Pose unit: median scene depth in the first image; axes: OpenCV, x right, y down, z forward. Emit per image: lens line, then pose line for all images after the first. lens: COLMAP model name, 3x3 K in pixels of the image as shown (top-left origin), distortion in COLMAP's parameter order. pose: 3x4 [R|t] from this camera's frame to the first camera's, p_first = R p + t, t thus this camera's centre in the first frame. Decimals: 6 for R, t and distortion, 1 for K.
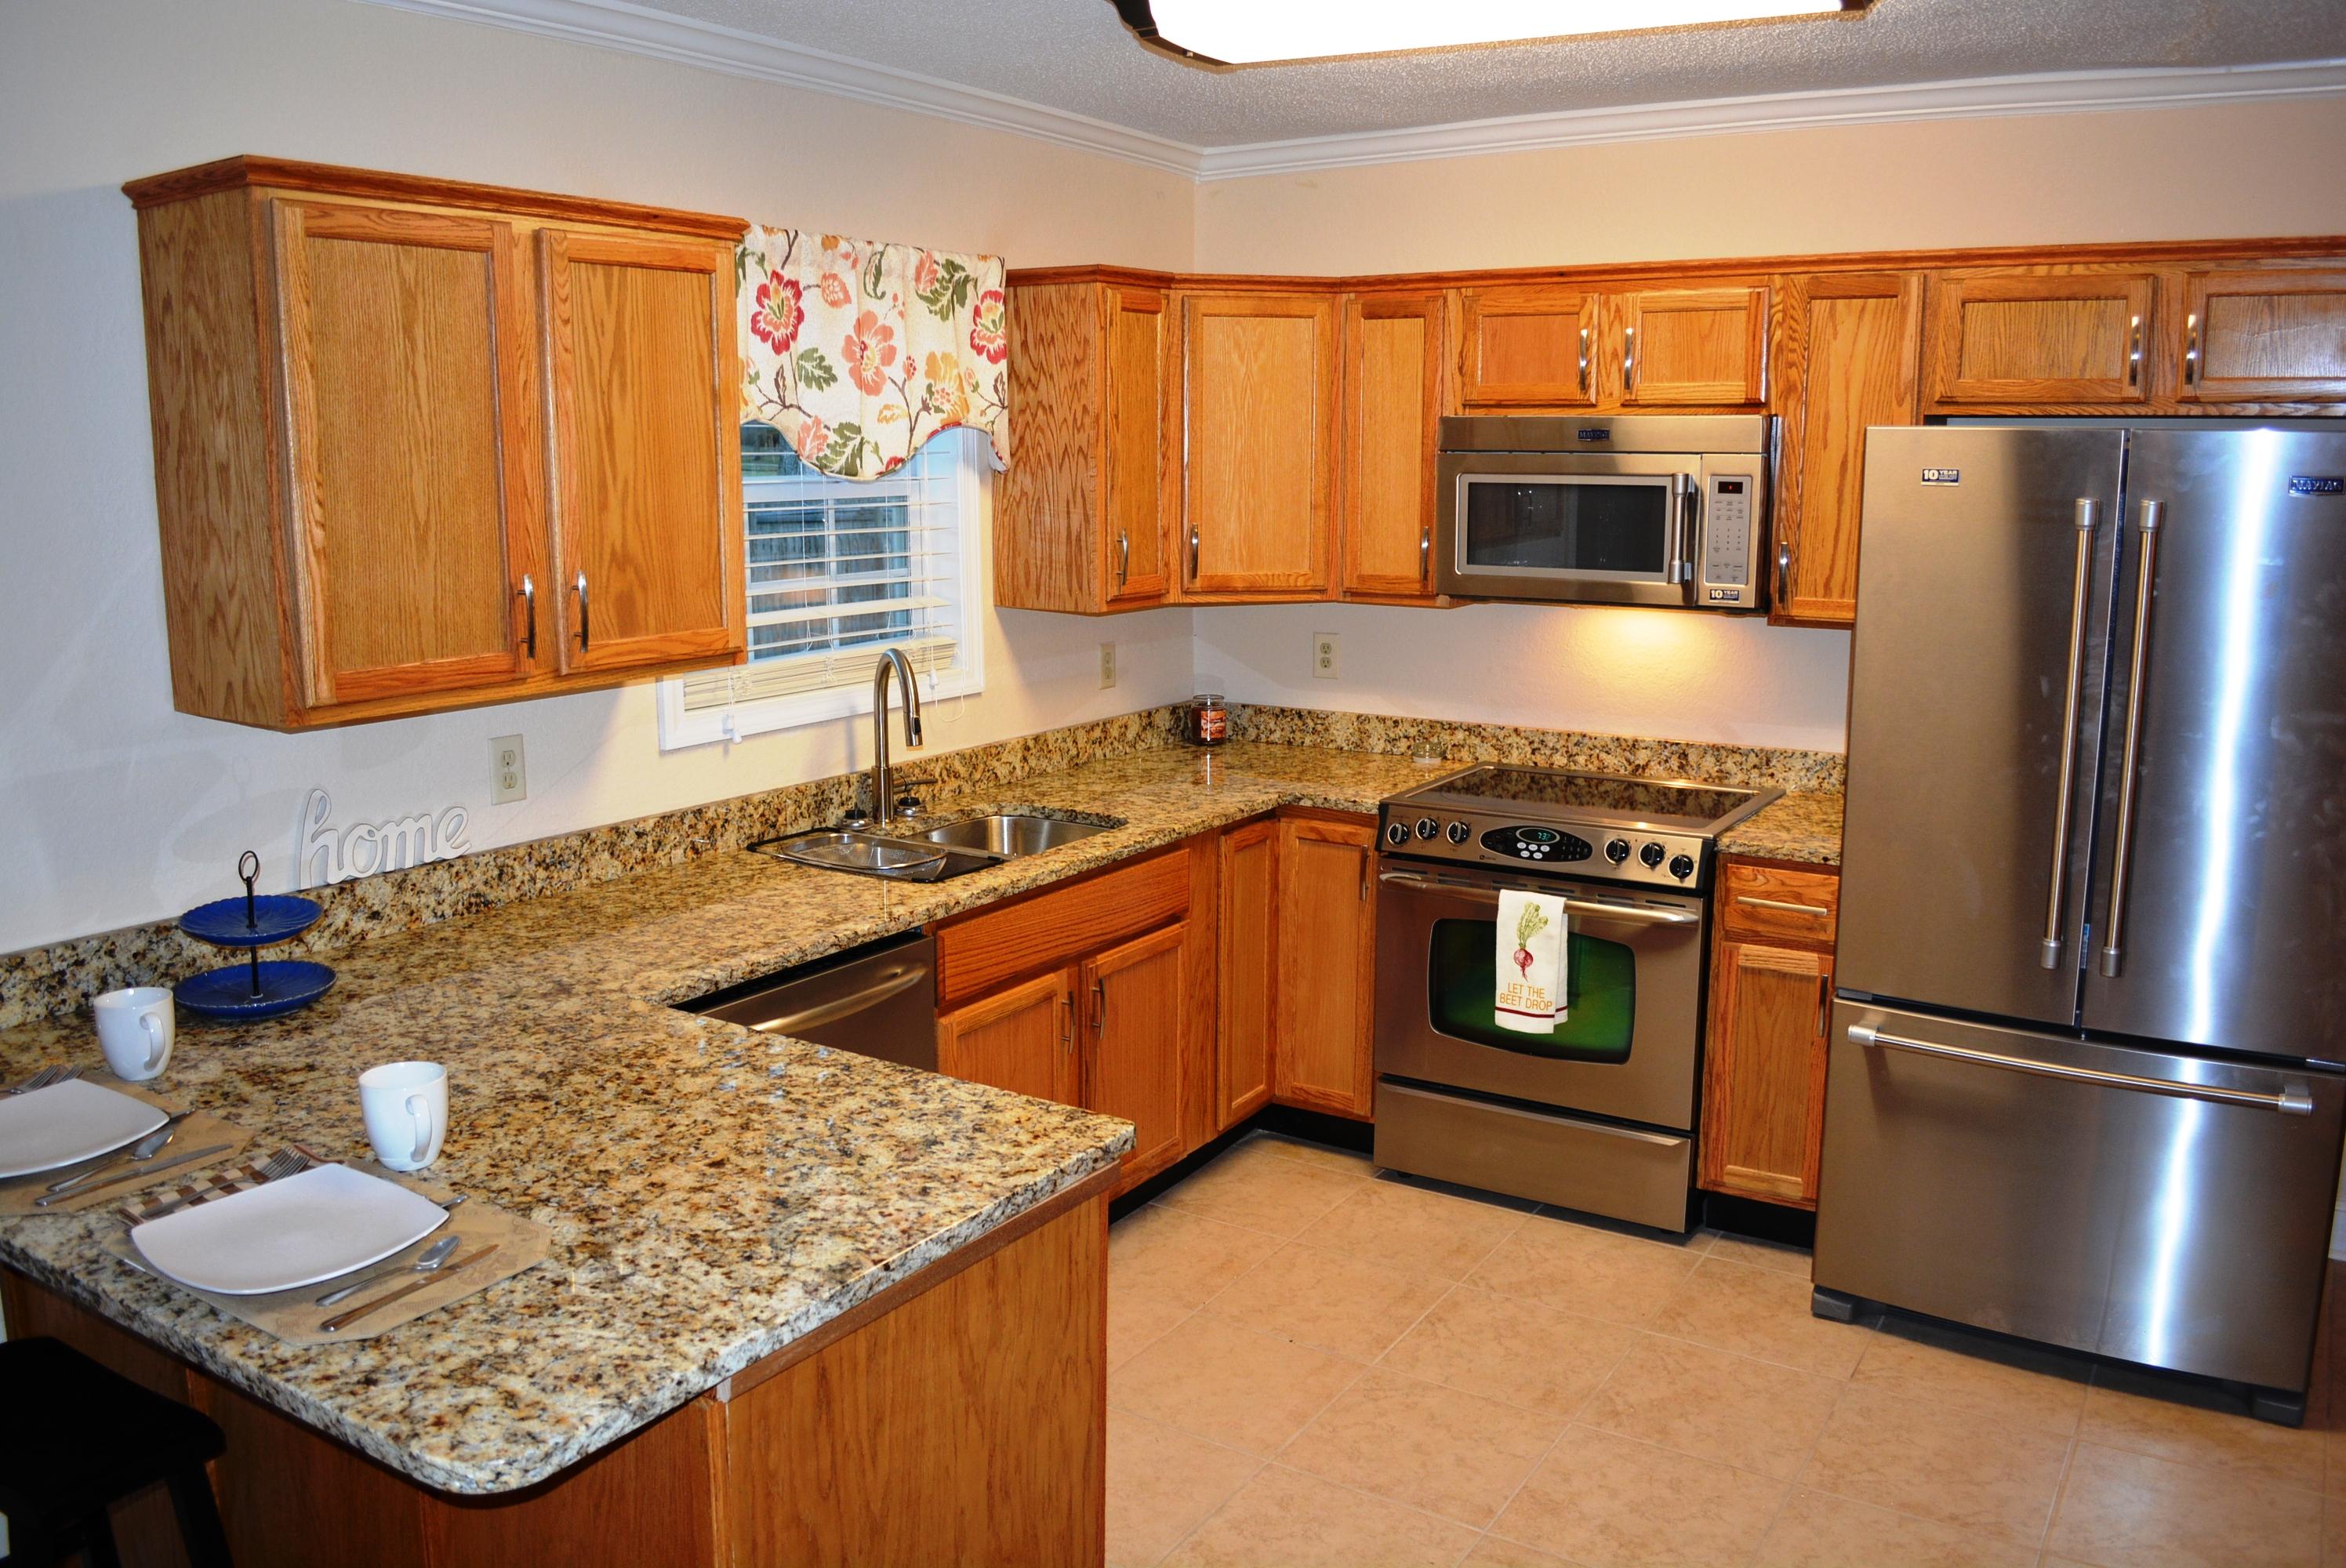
lens RADIAL K [[1843.2, 0, 1173.0], [0, 1843.2, 784.0], [0, 0, 1]] dist [-0.082378, 0.005995]
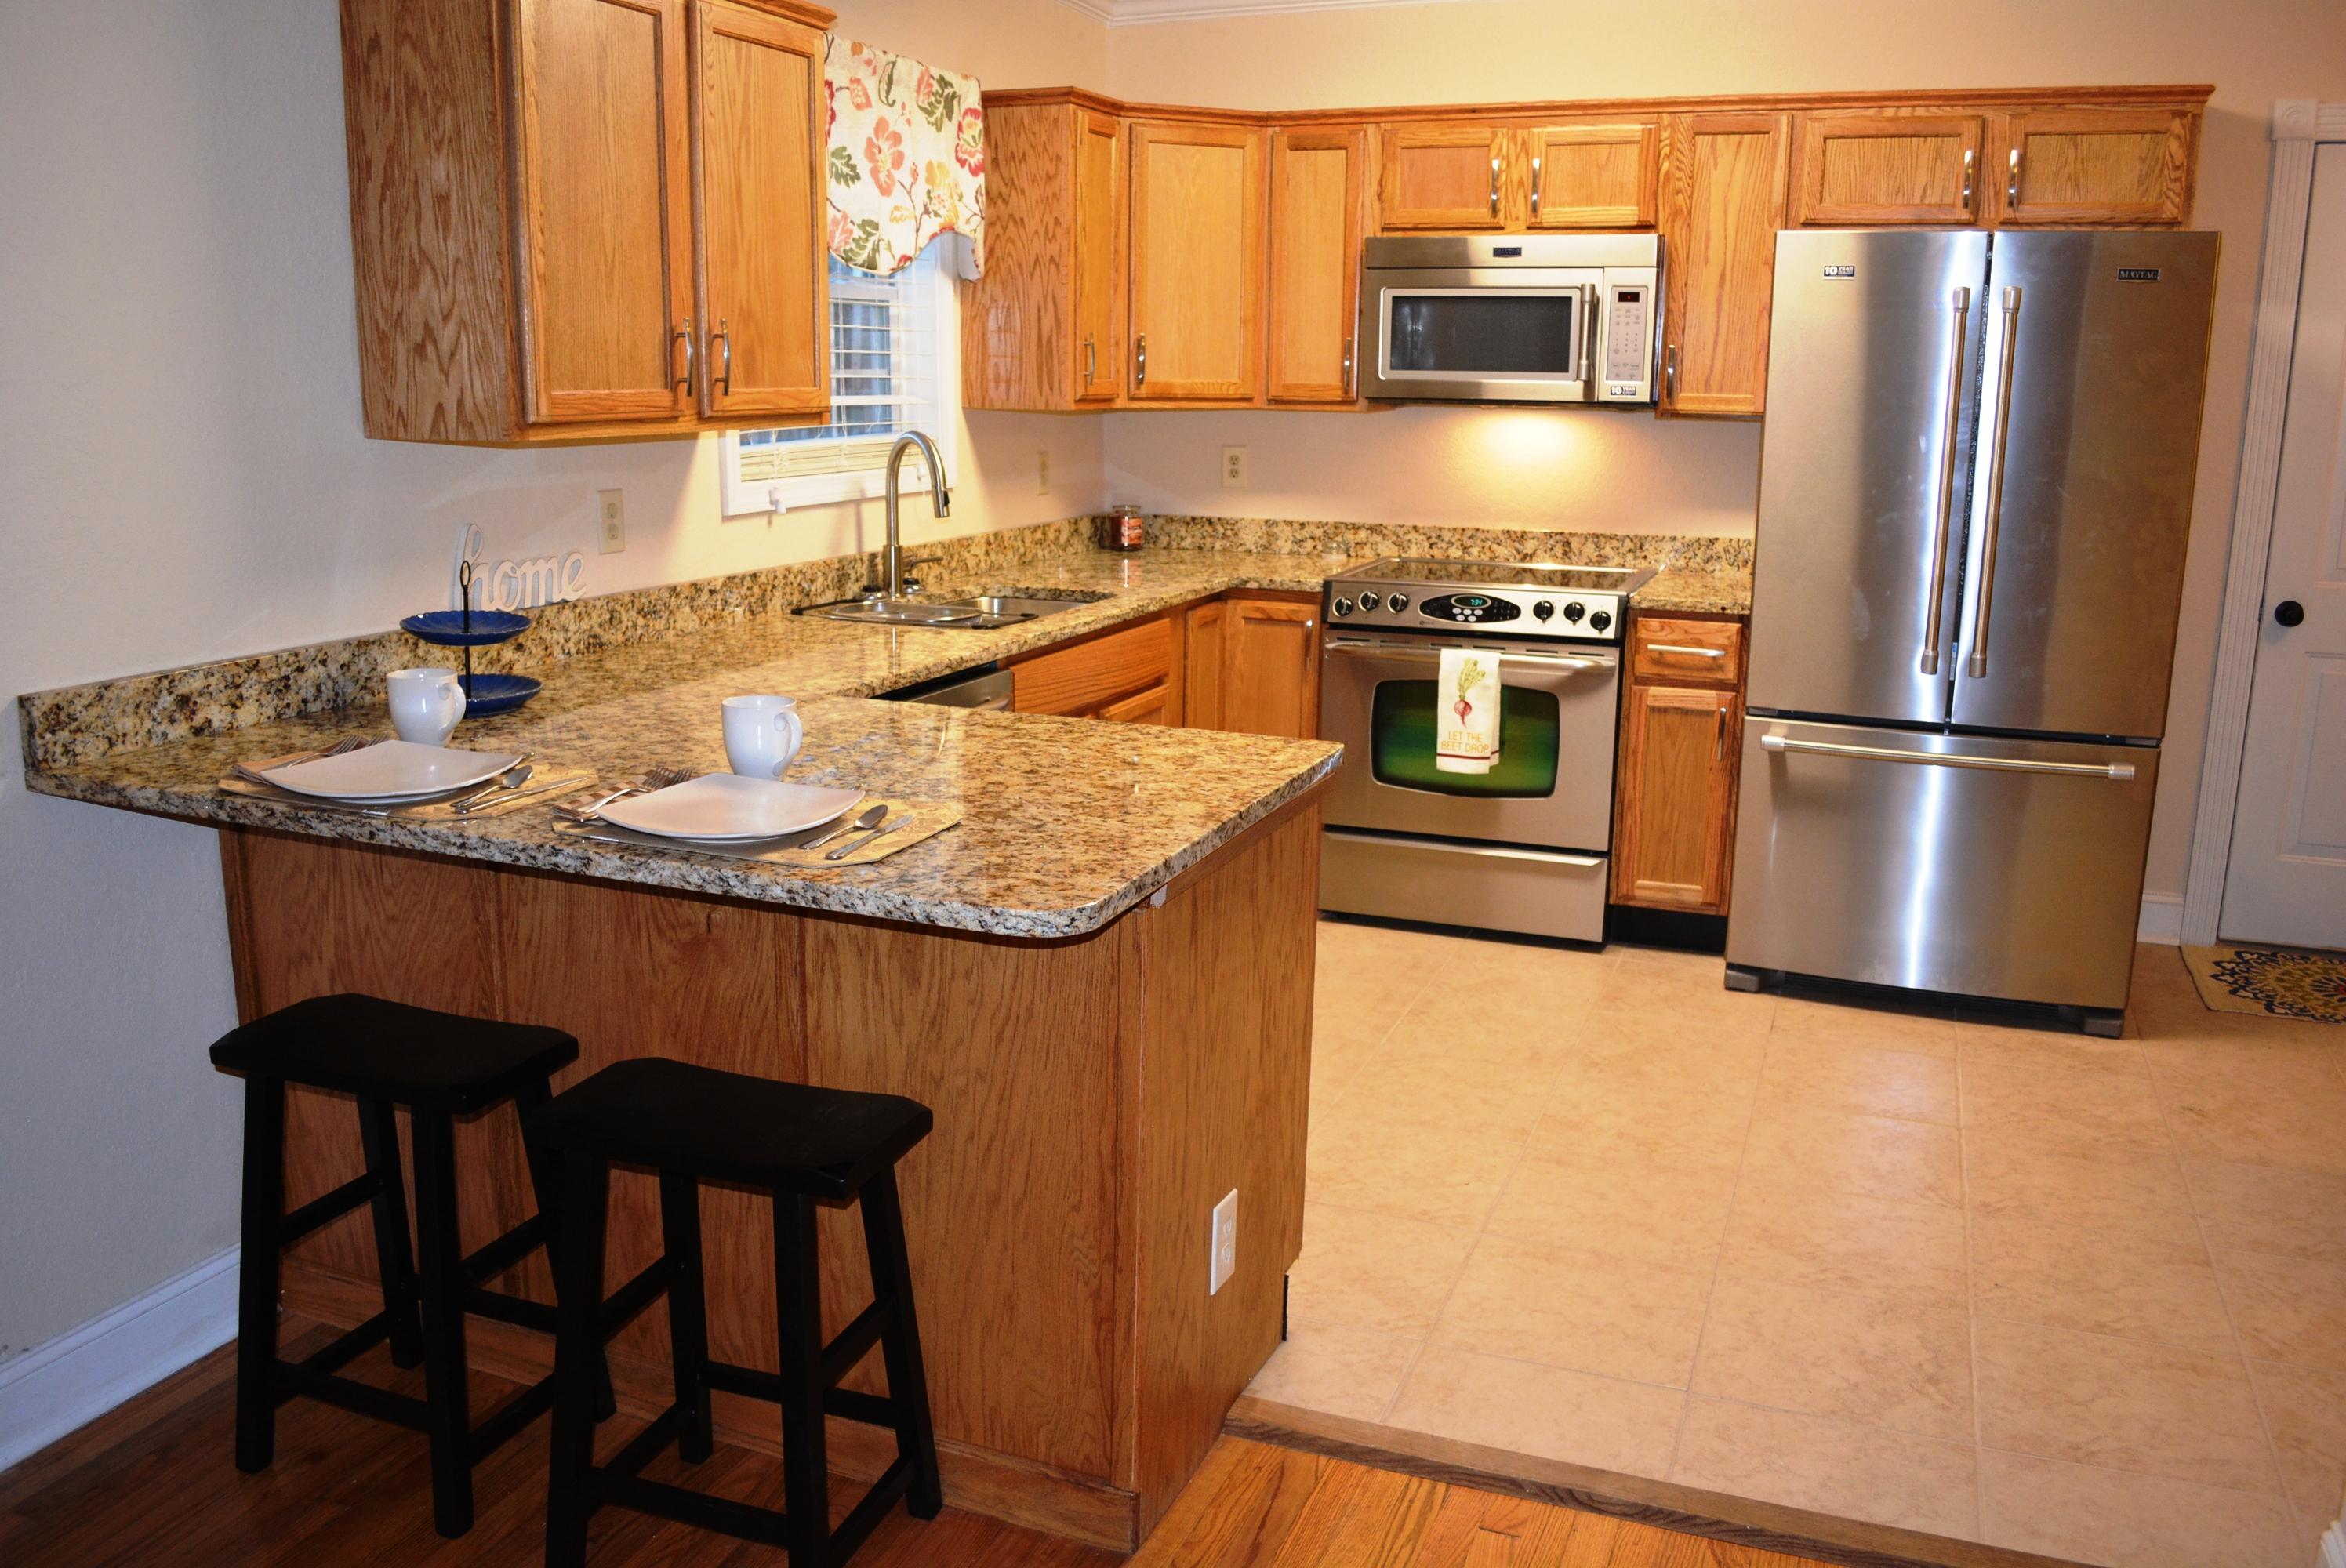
lens RADIAL K [[1843.2, 0, 1173.0], [0, 1843.2, 784.0], [0, 0, 1]] dist [-0.082378, 0.005995]
pose [[0.982385, -0.032584, 0.184008, -0.206359], [0.024990, 0.998744, 0.043438, 0.090837], [-0.185192, -0.038075, 0.981964, -0.098001]]
